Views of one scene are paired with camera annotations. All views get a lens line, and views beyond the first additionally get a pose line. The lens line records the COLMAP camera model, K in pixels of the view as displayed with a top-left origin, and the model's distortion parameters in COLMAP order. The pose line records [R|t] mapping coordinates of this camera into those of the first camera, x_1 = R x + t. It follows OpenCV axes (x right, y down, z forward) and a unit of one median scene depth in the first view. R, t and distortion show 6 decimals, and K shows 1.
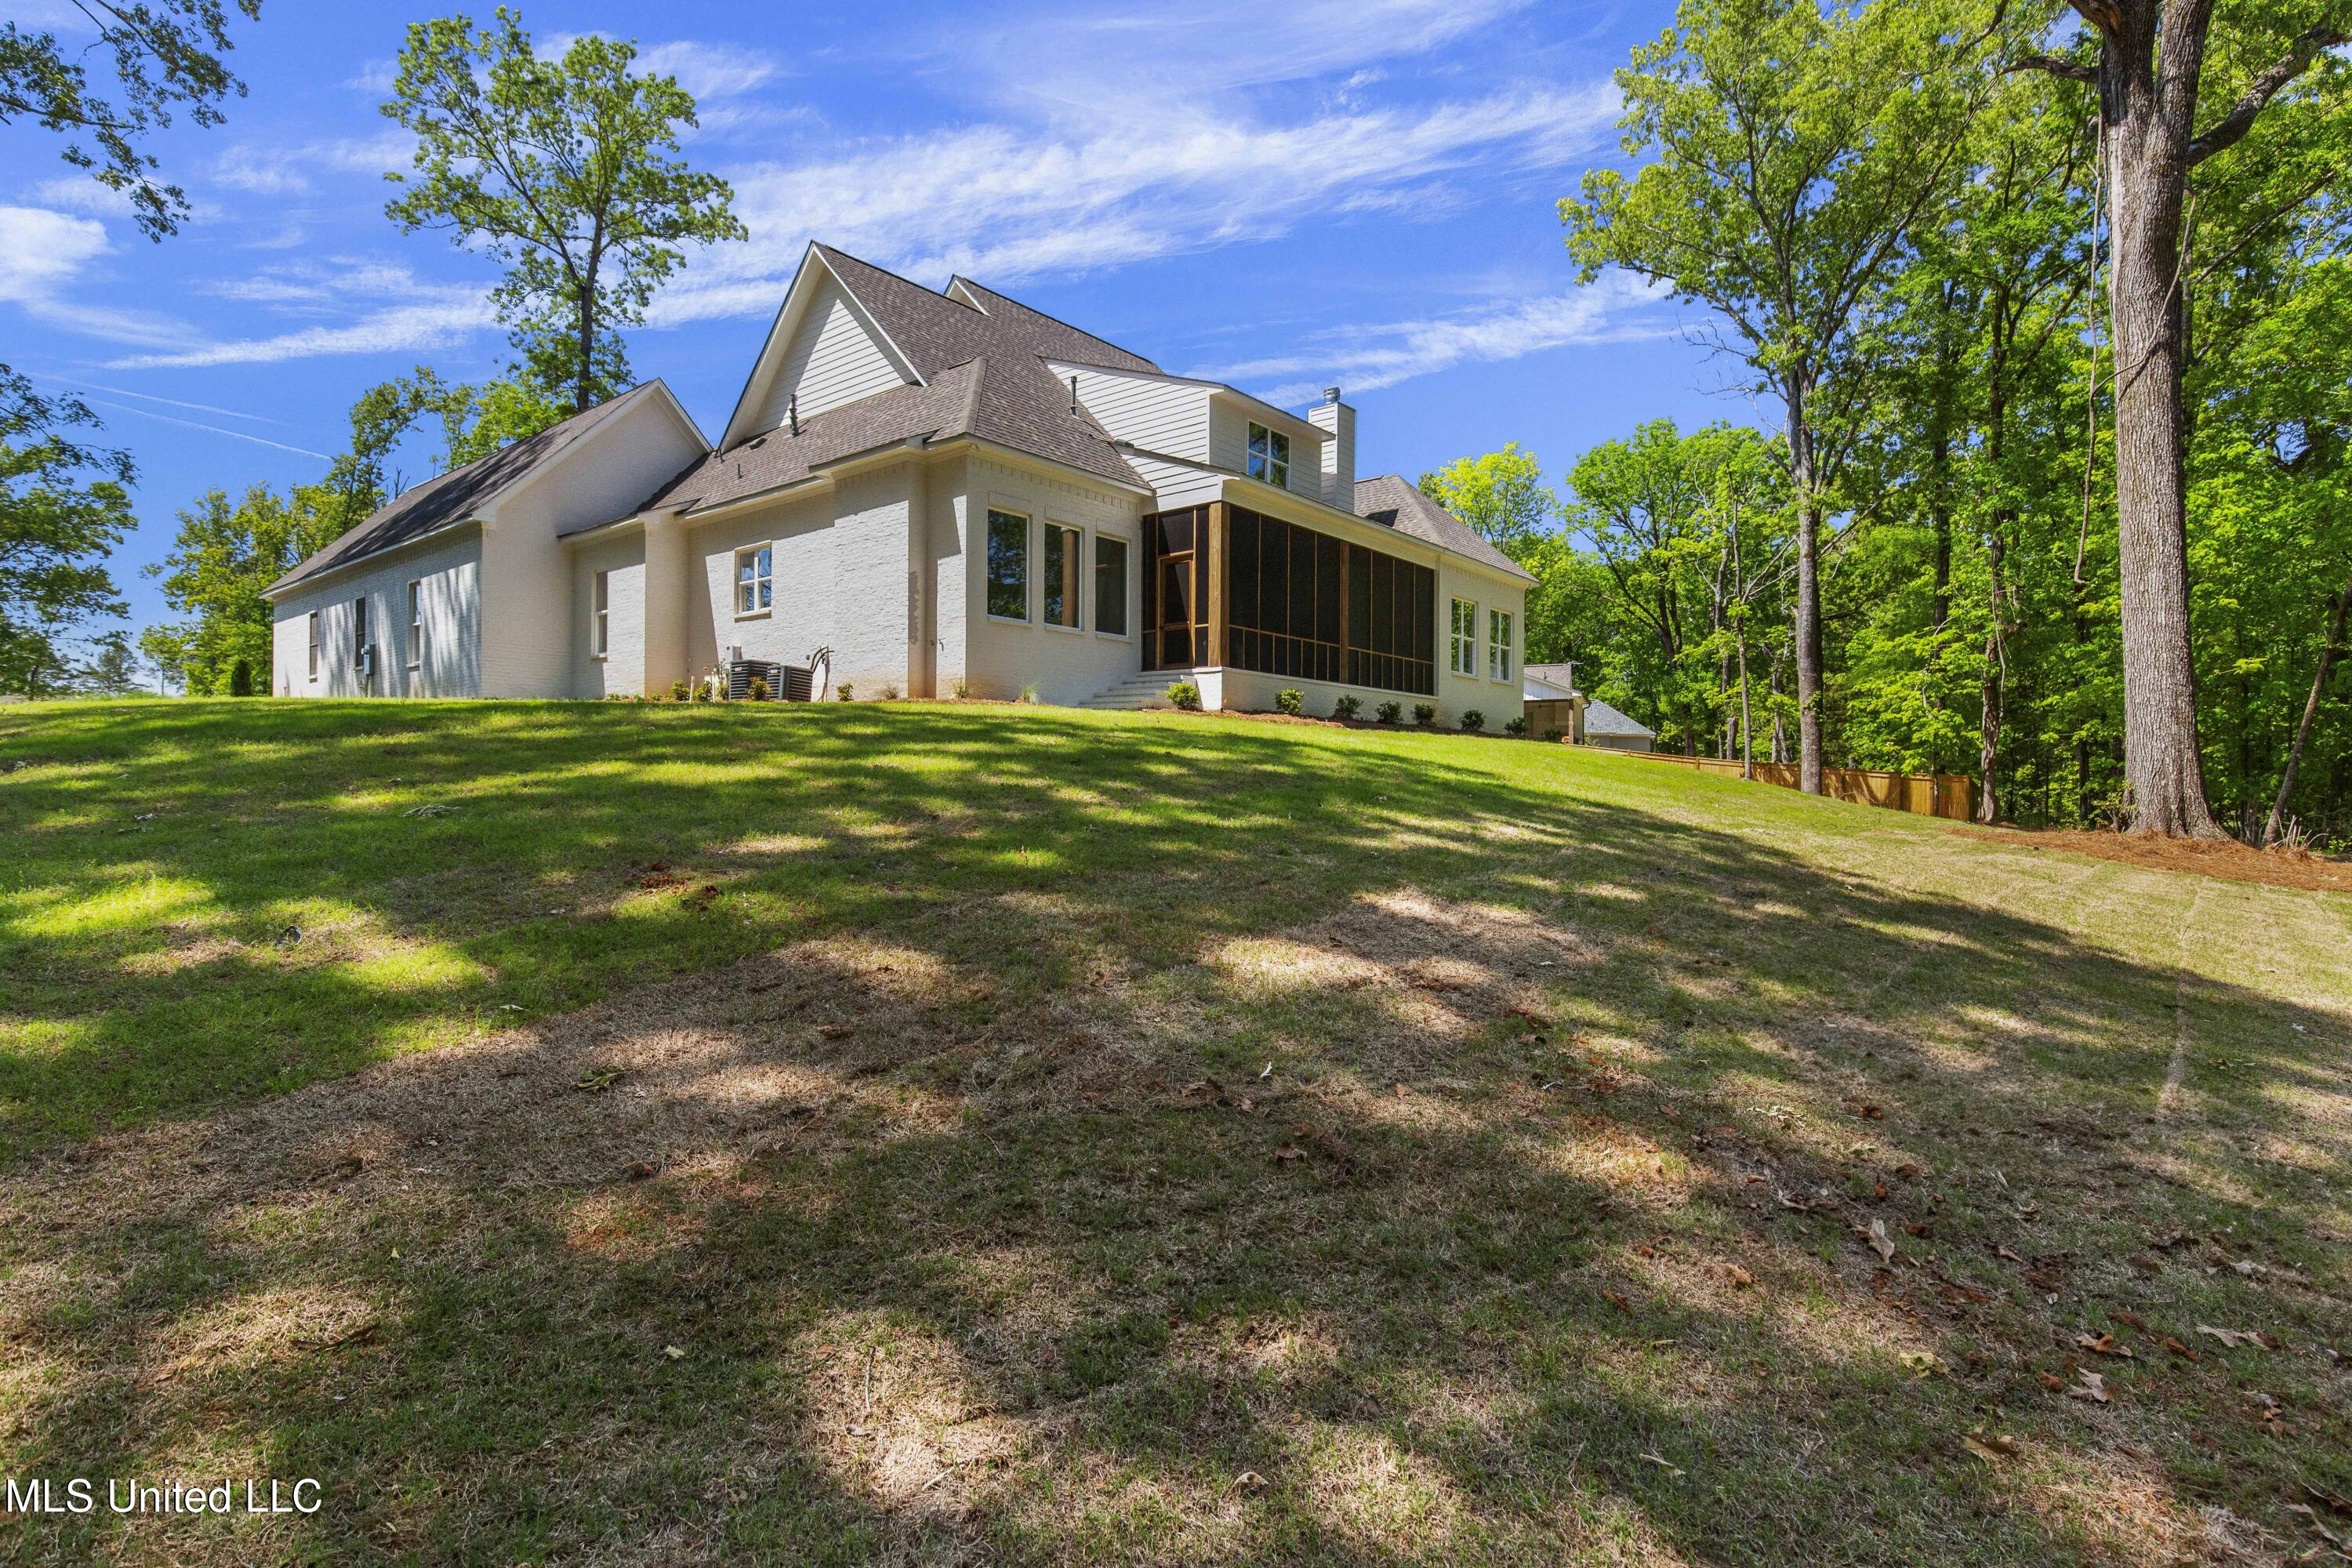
lens RADIAL K [[1134.5, 0, 1172.4], [0, 1134.5, 771.4], [0, 0, 1]] dist [-0.001705, 0.000182]
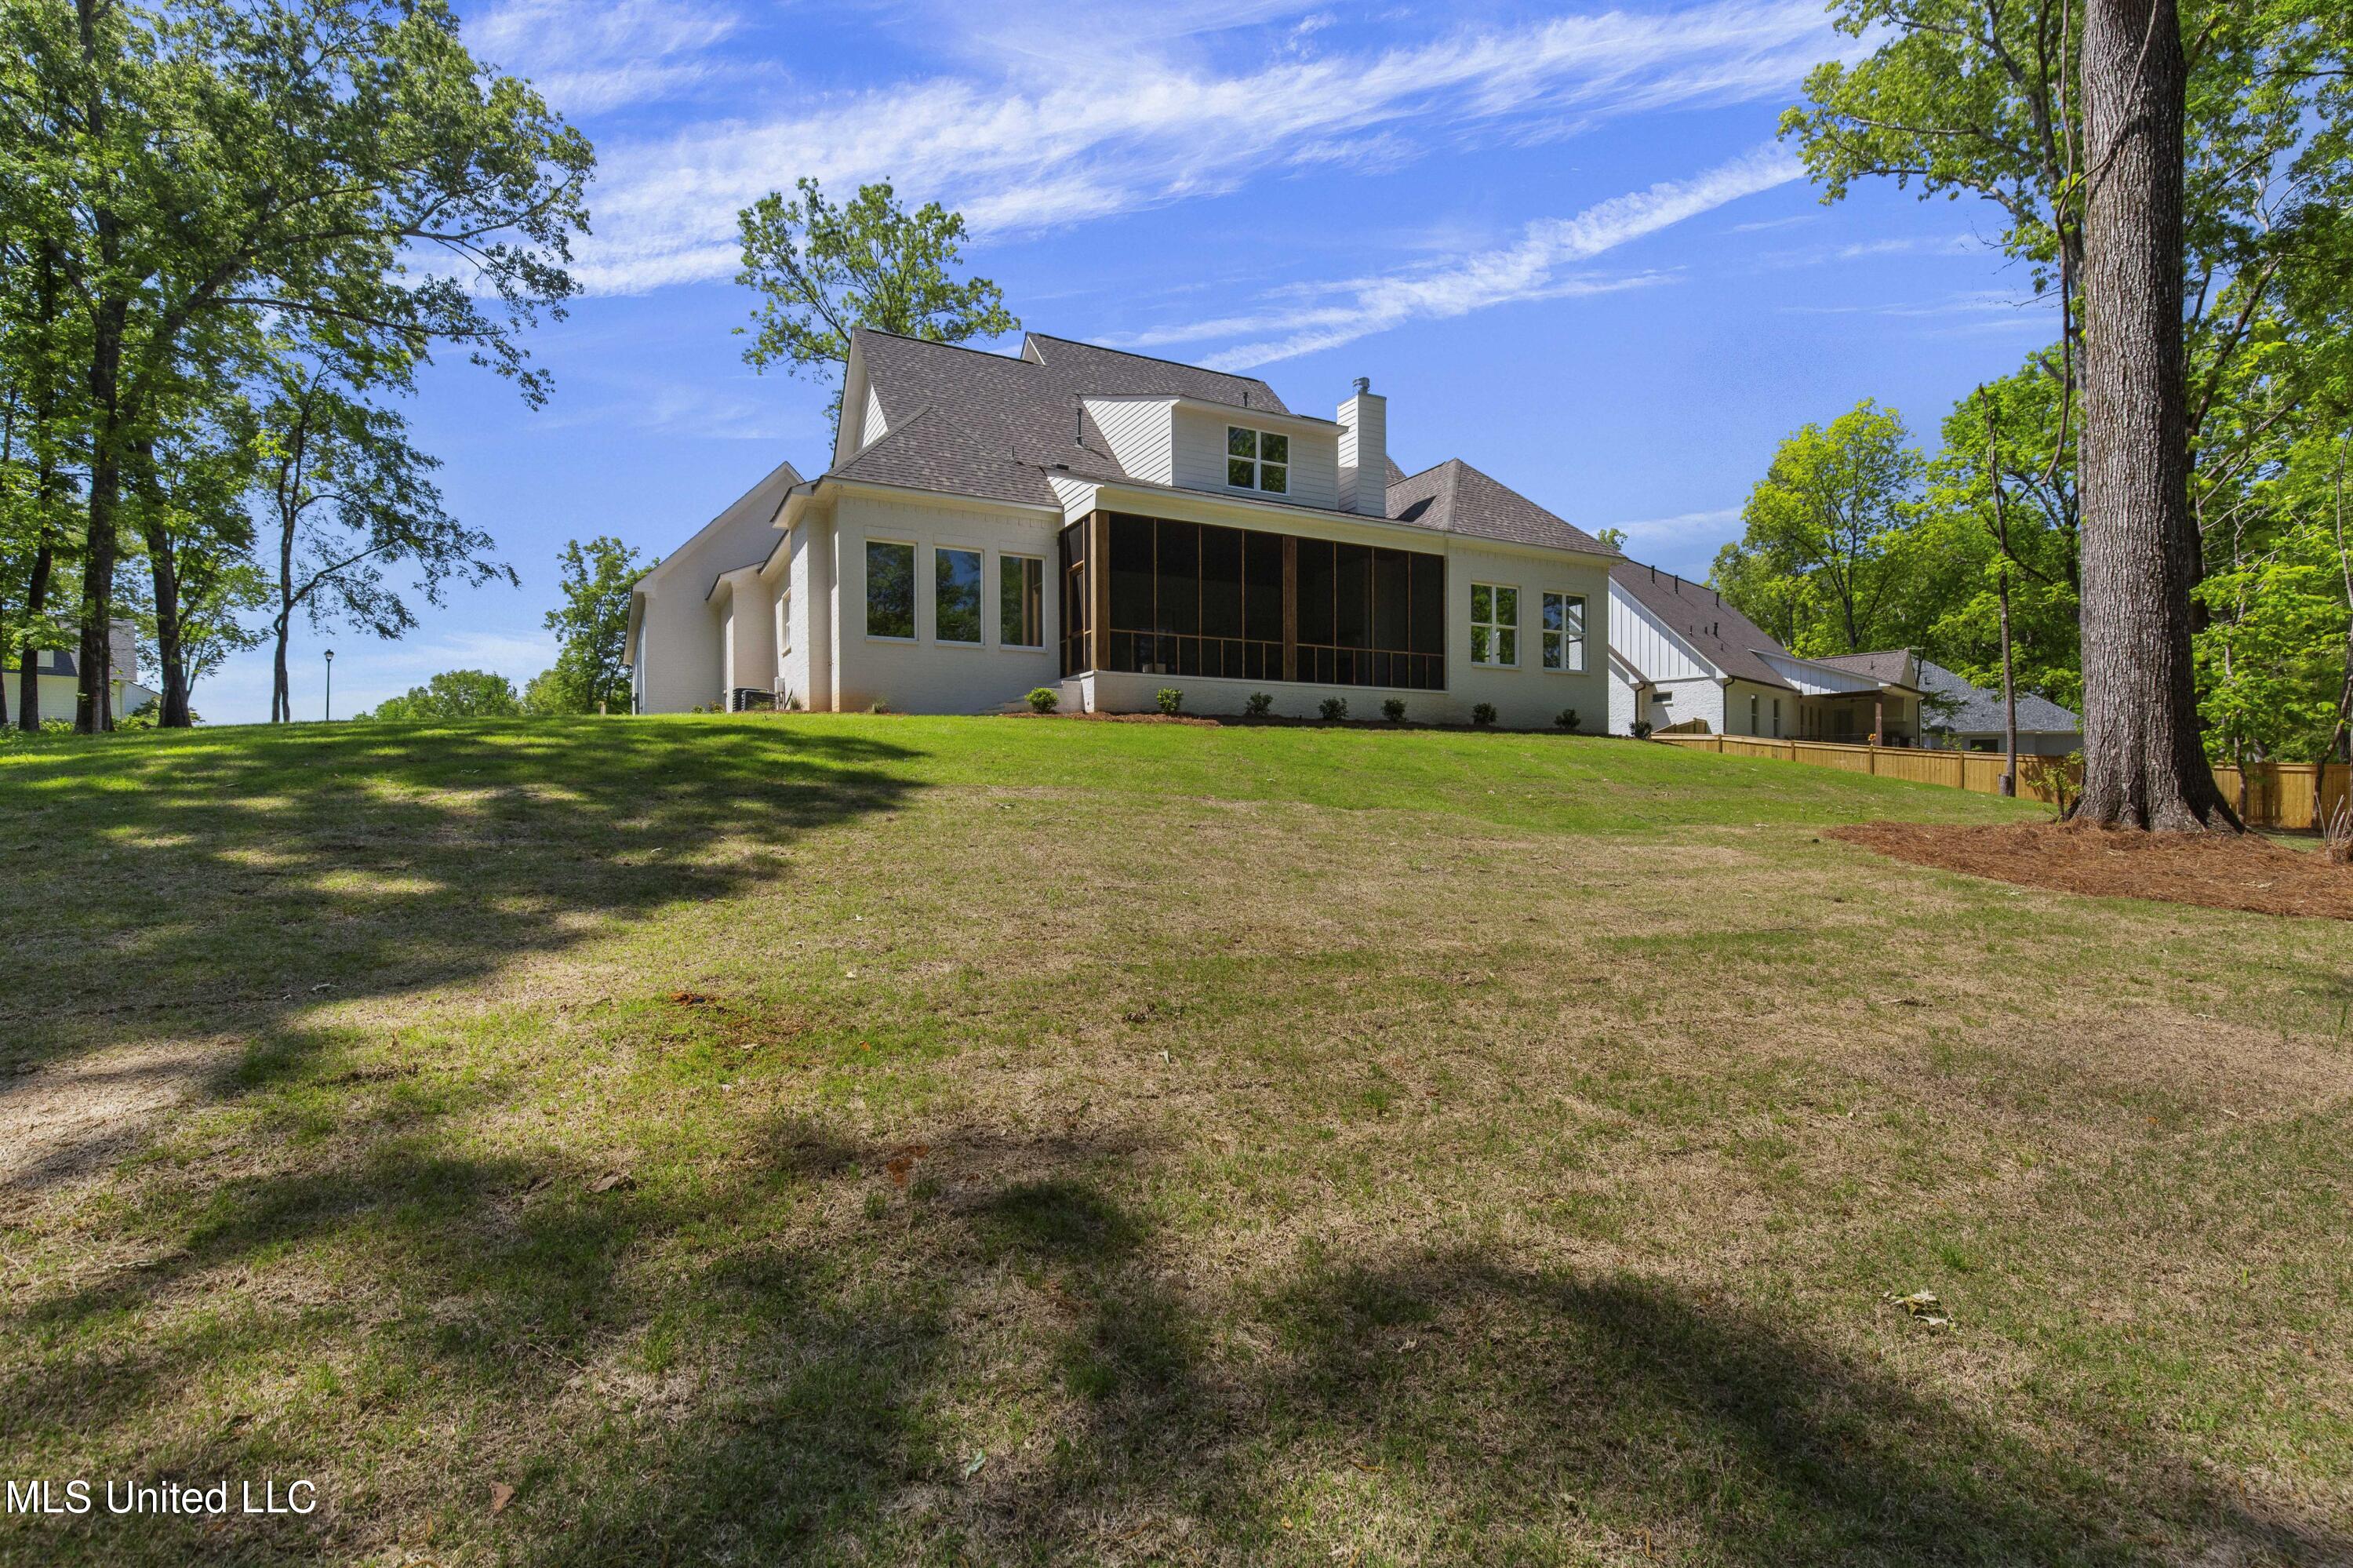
lens RADIAL K [[1074.6, 0, 1176.8], [0, 1074.6, 796.0], [0, 0, 1]] dist [0.006838, 0.000623]
pose [[0.922745, -0.014905, -0.385122, 0.369804], [0.015930, 0.999873, -0.000528, 0.017763], [0.385081, -0.005647, 0.922866, 0.094174]]
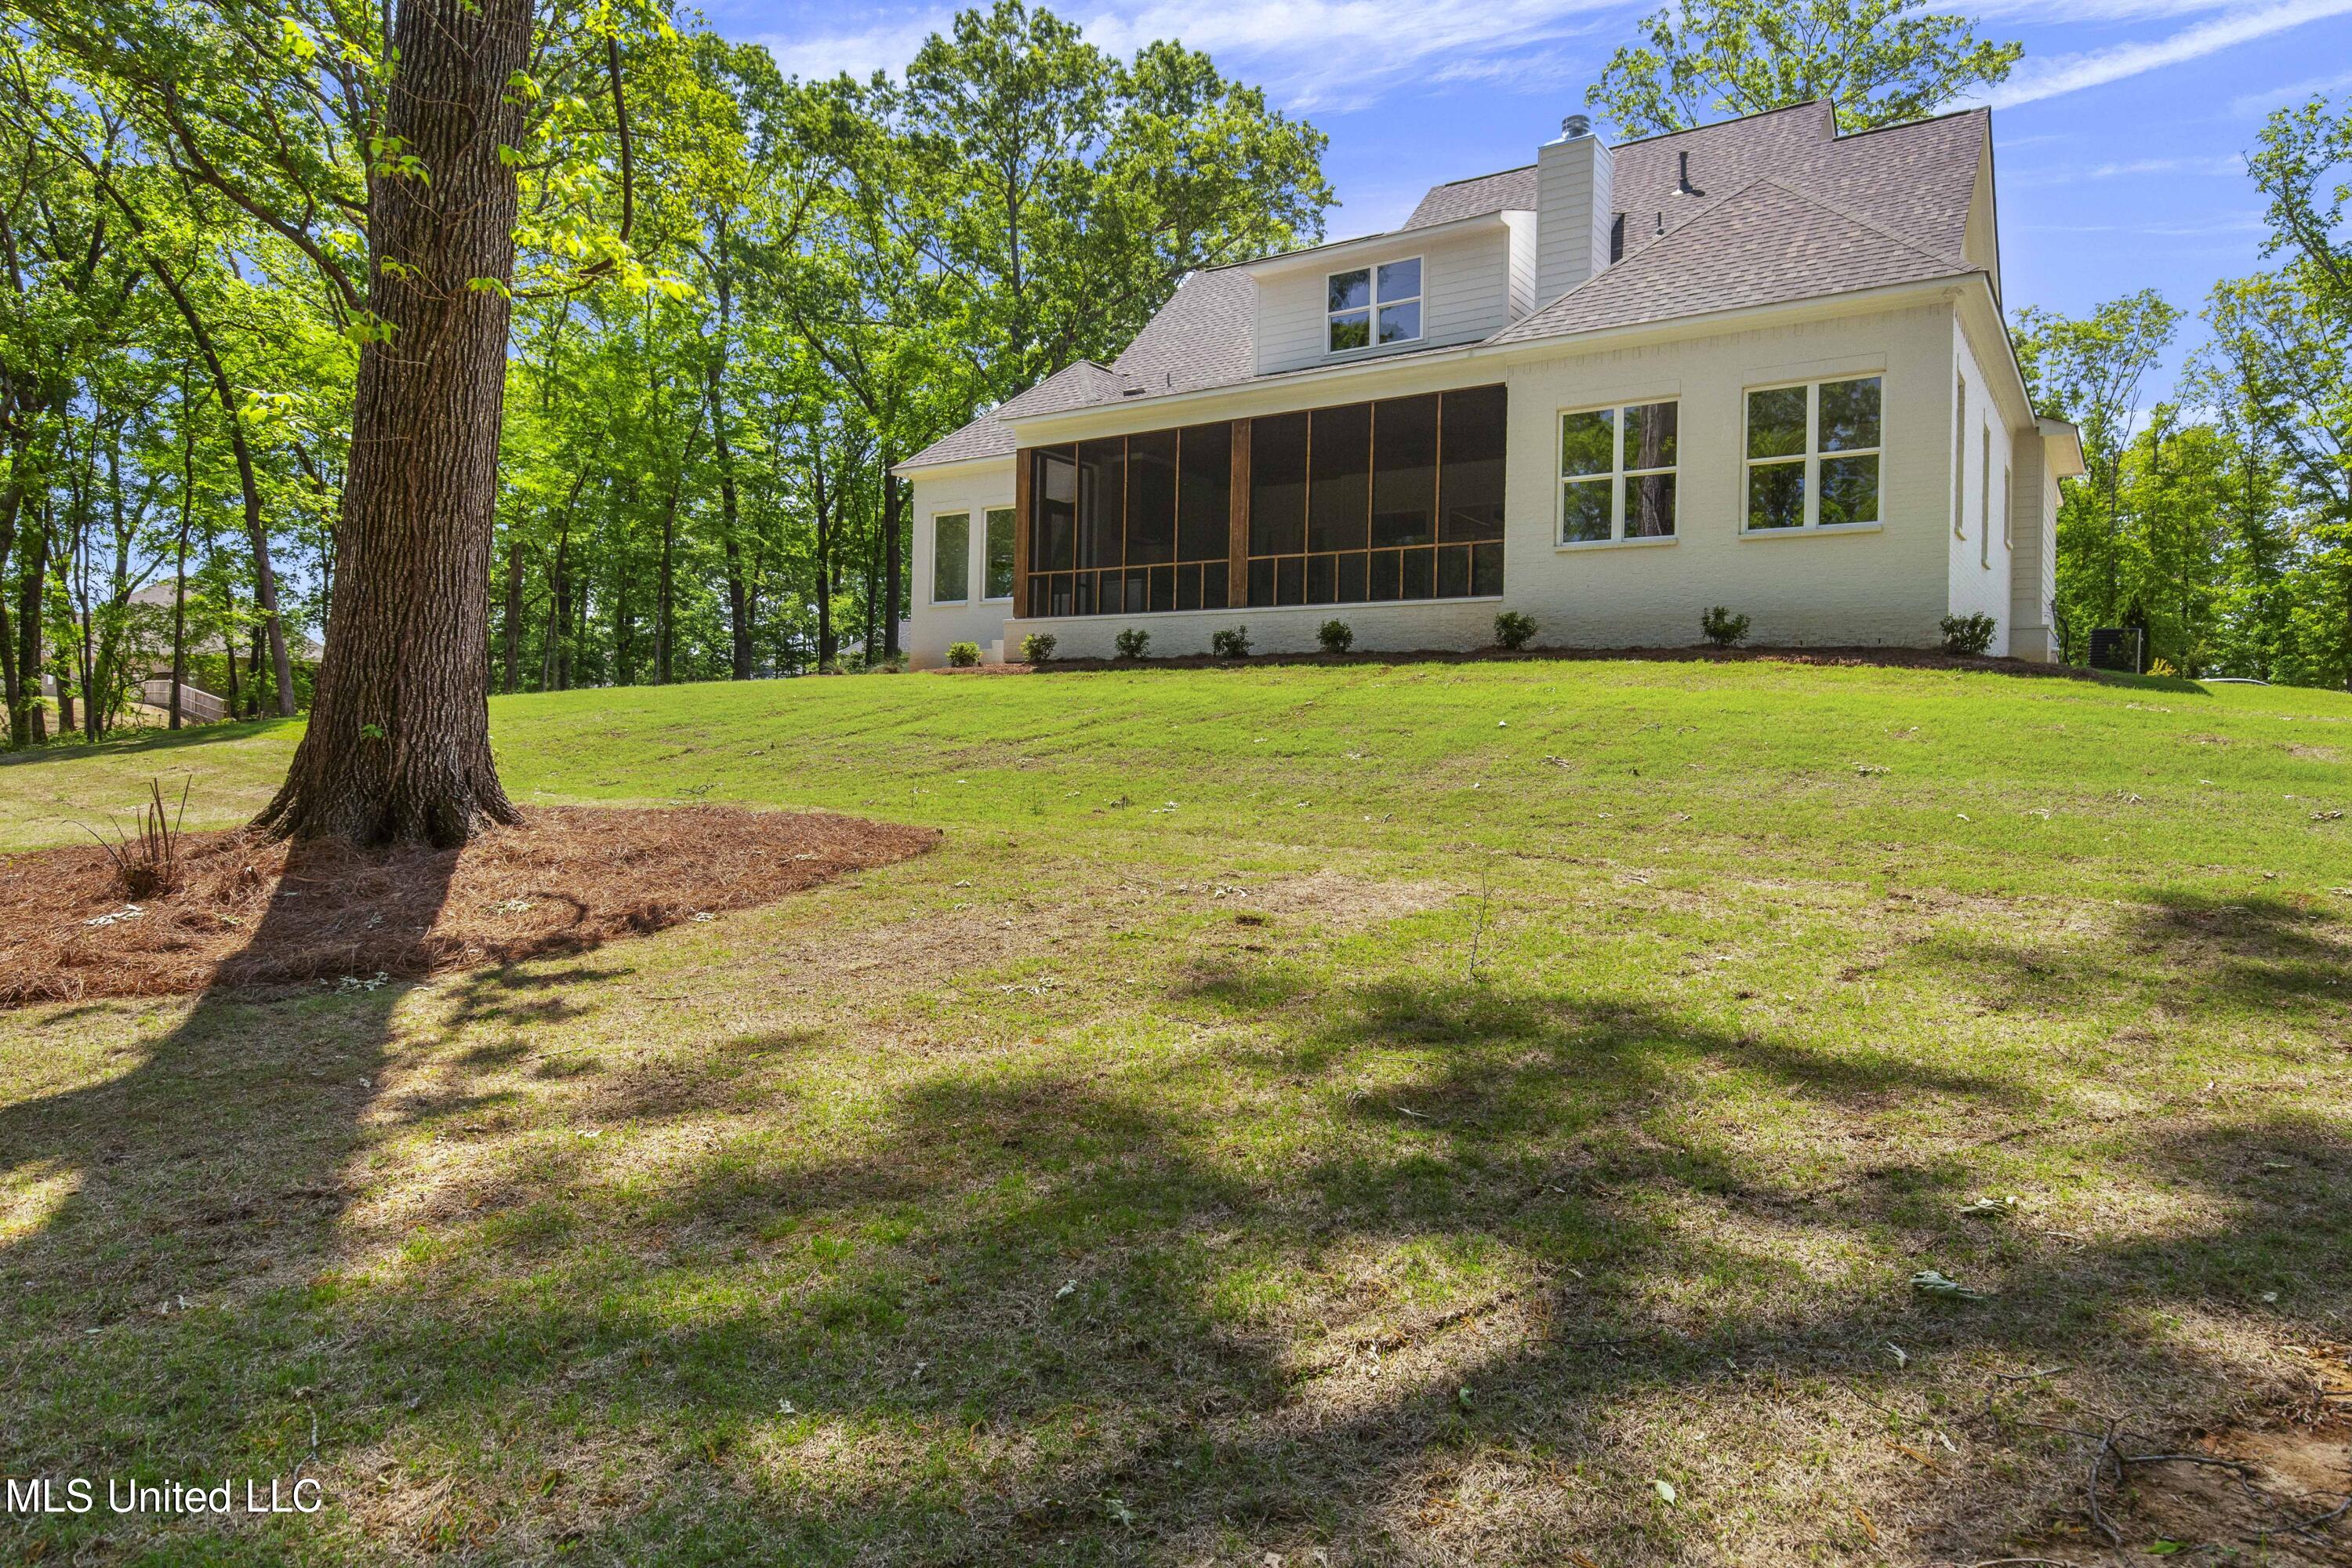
lens RADIAL K [[1293.2, 0, 1170.3], [0, 1293.2, 759.5], [0, 0, 1]] dist [0.001631, 0.000557]
pose [[0.054452, 0.005951, -0.998499, 0.896346], [-0.022908, 0.999726, 0.004709, 0.017837], [0.998254, 0.022618, 0.054574, 0.807332]]
